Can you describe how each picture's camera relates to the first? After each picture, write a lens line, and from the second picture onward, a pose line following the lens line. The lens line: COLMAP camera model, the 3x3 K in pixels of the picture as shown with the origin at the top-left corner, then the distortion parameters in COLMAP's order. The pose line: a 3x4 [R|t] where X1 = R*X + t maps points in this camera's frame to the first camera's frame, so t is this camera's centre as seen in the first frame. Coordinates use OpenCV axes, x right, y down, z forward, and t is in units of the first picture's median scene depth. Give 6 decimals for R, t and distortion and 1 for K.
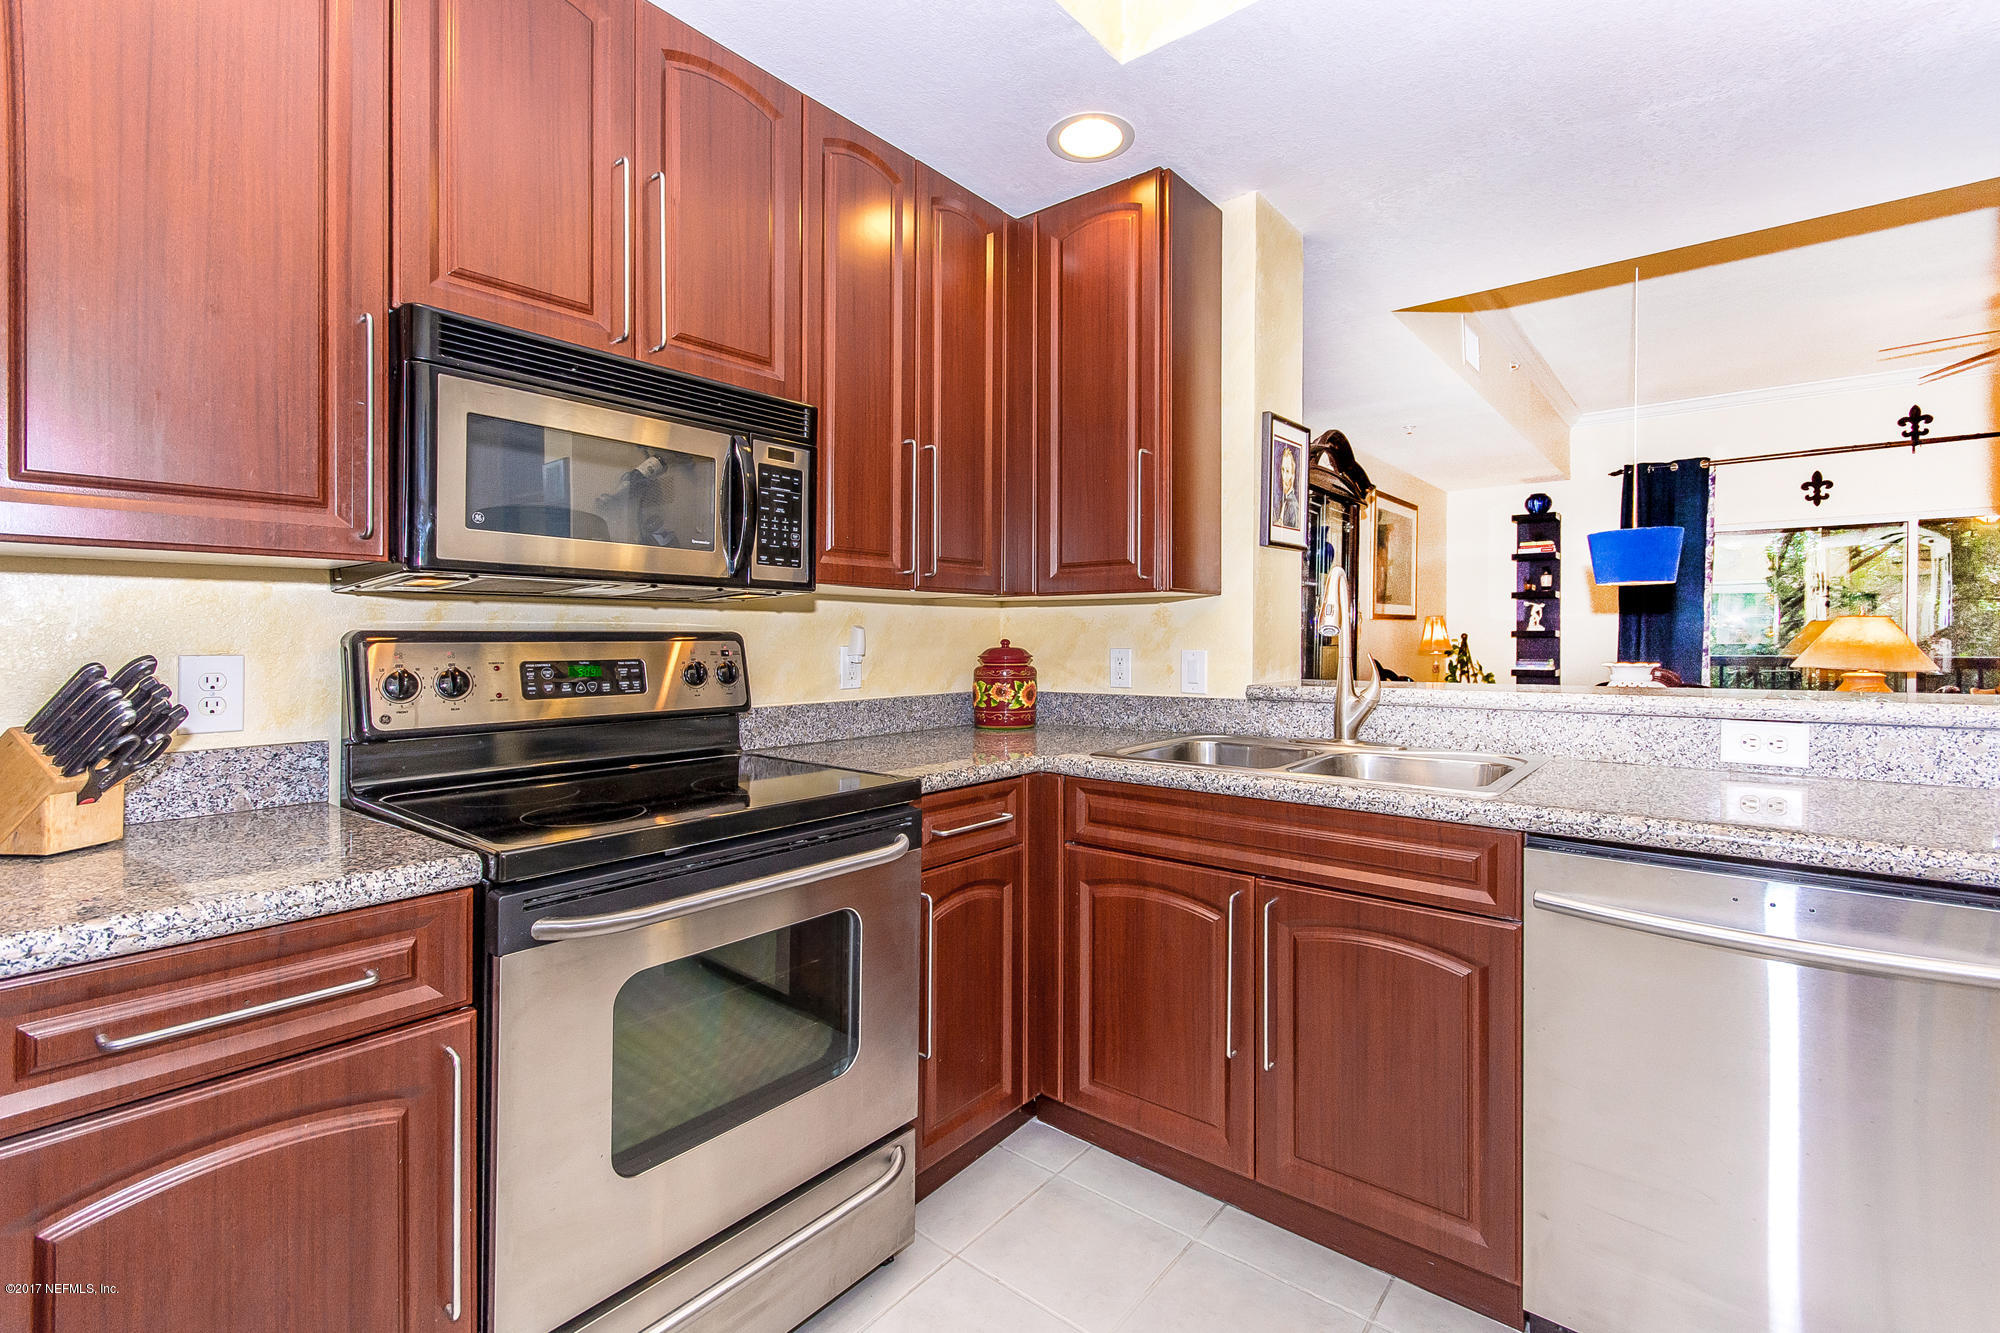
lens RADIAL K [[897.2, 0, 981.3], [0, 897.2, 640.2], [0, 0, 1]] dist [0.008153, -0.000900]
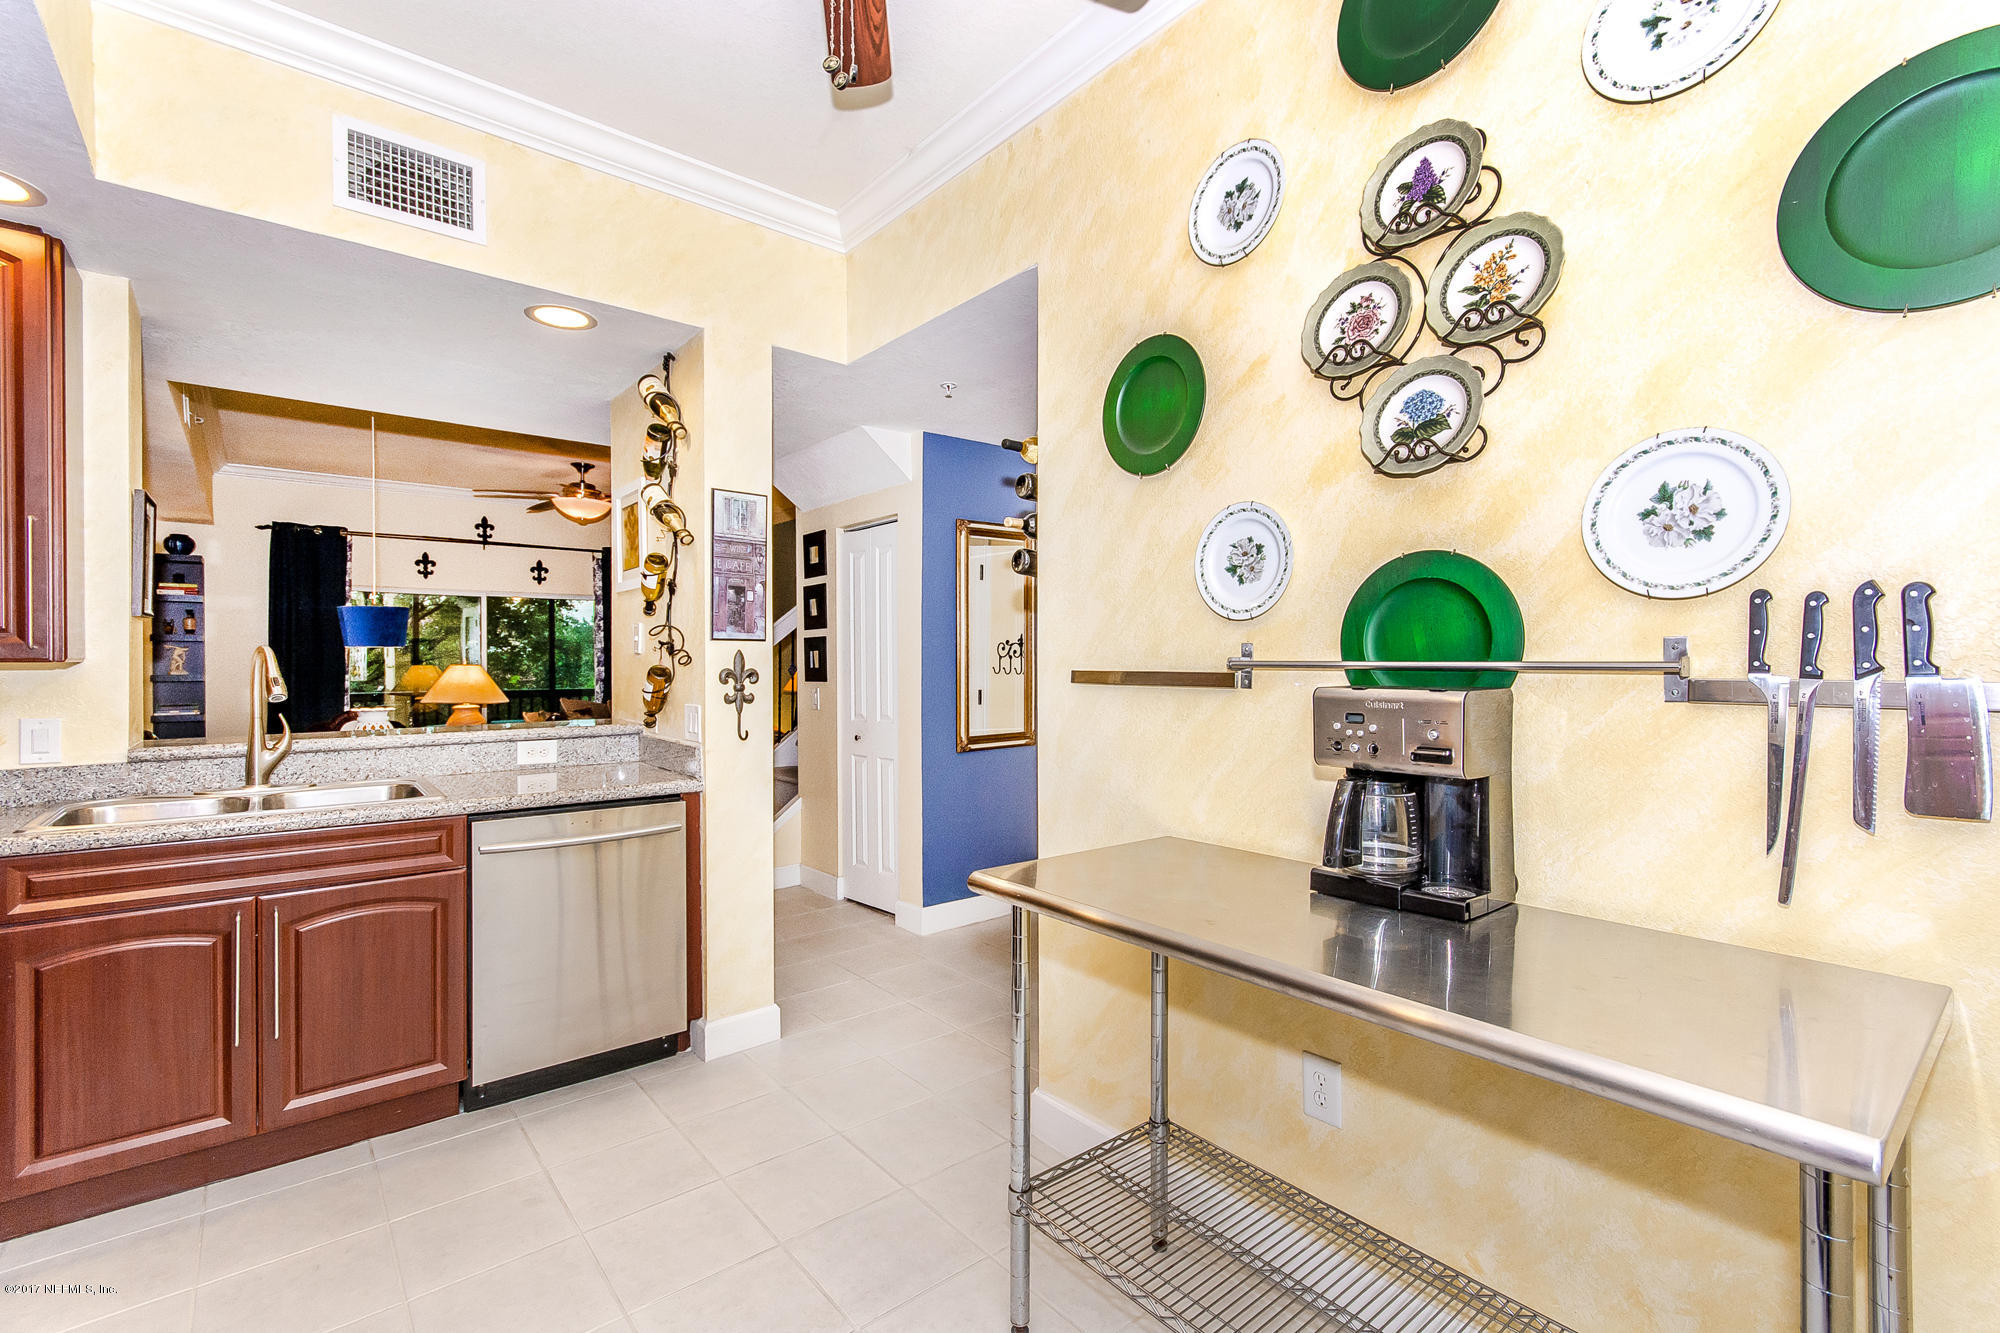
lens RADIAL K [[897.2, 0, 1017.9], [0, 897.2, 672.8], [0, 0, 1]] dist [0.008153, -0.000900]
pose [[0.178266, -0.006866, 0.983958, -0.751869], [0.005875, 0.999965, 0.005913, -0.052532], [-0.983965, 0.004727, 0.178300, -0.287949]]
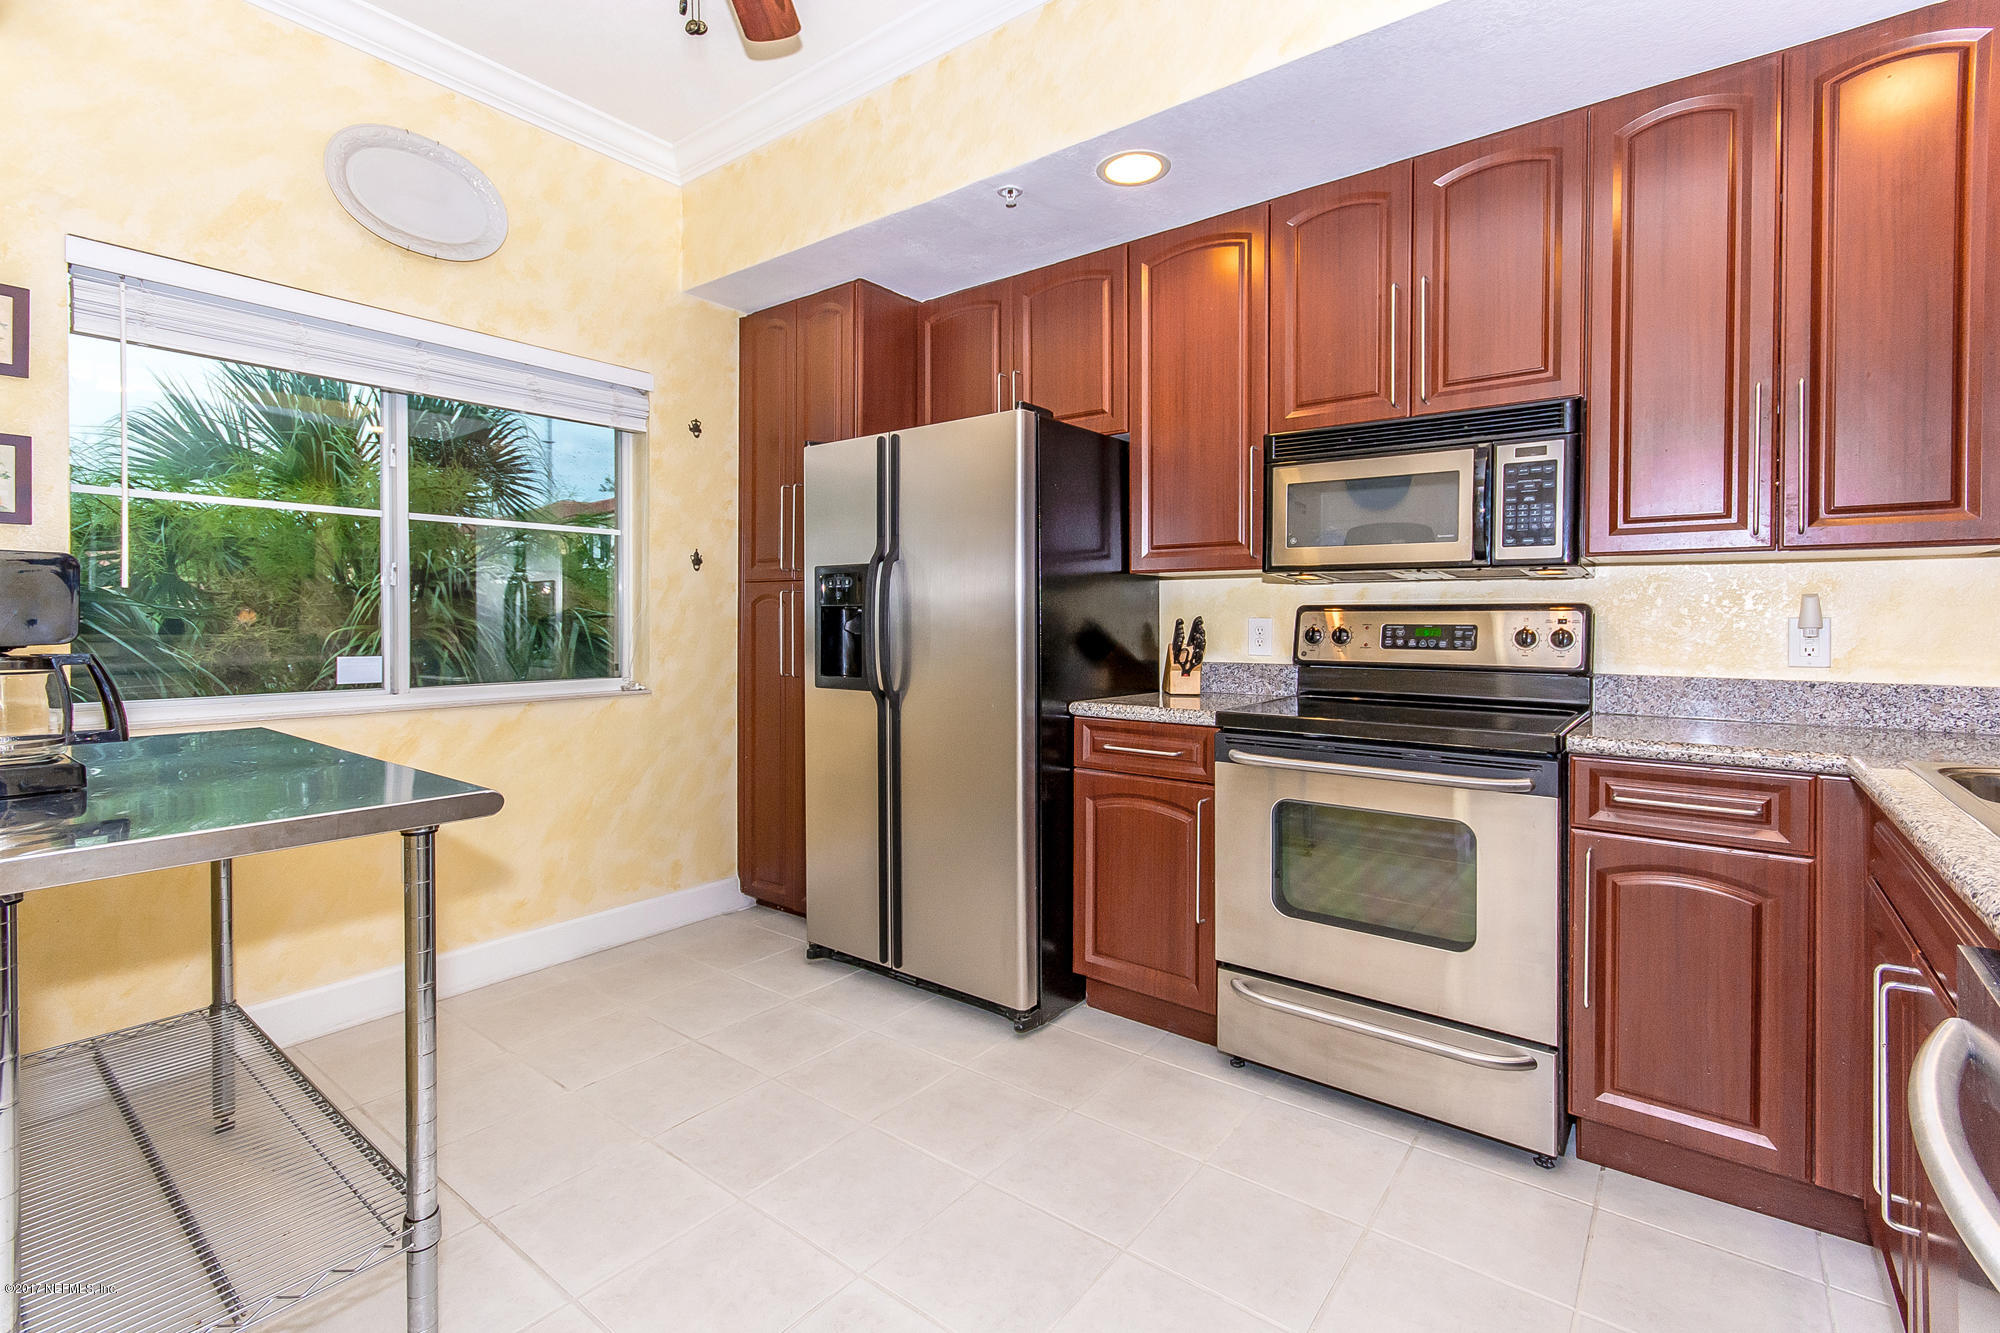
lens RADIAL K [[897.2, 0, 1027.1], [0, 897.2, 625.2], [0, 0, 1]] dist [0.008153, -0.000900]
pose [[0.053067, 0.007551, -0.998562, 0.916610], [-0.007923, 0.999943, 0.007140, 0.017964], [0.998560, 0.007533, 0.053124, 0.280218]]
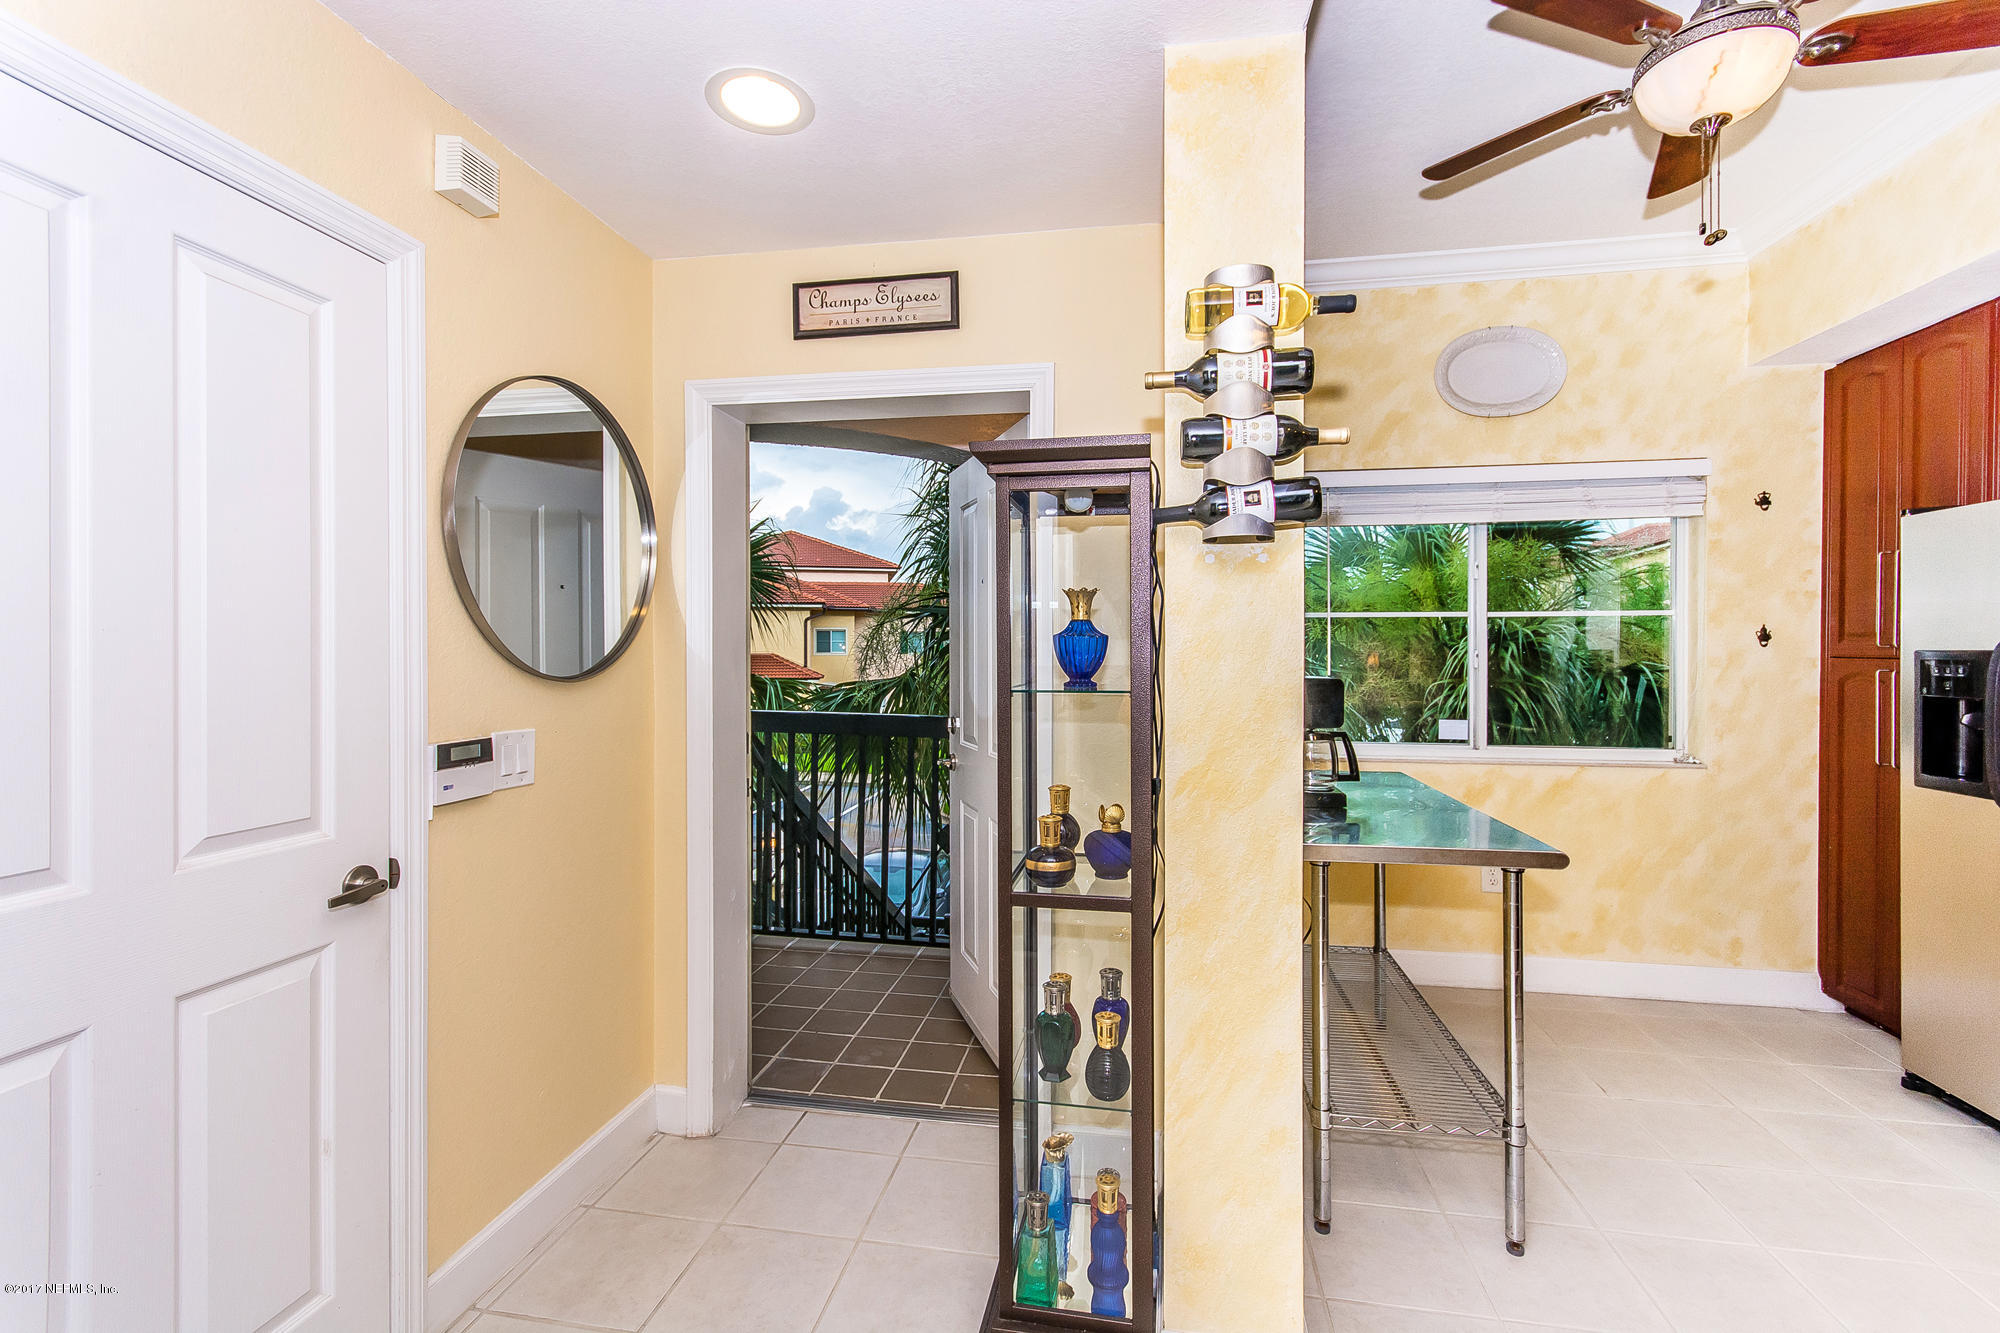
lens RADIAL K [[897.2, 0, 999.3], [0, 897.2, 656.1], [0, 0, 1]] dist [0.008153, -0.000900]
pose [[-0.865525, 0.005836, -0.500832, 1.284851], [-0.001352, 0.999901, 0.013989, -0.084092], [0.500864, 0.012785, -0.865432, 0.507078]]
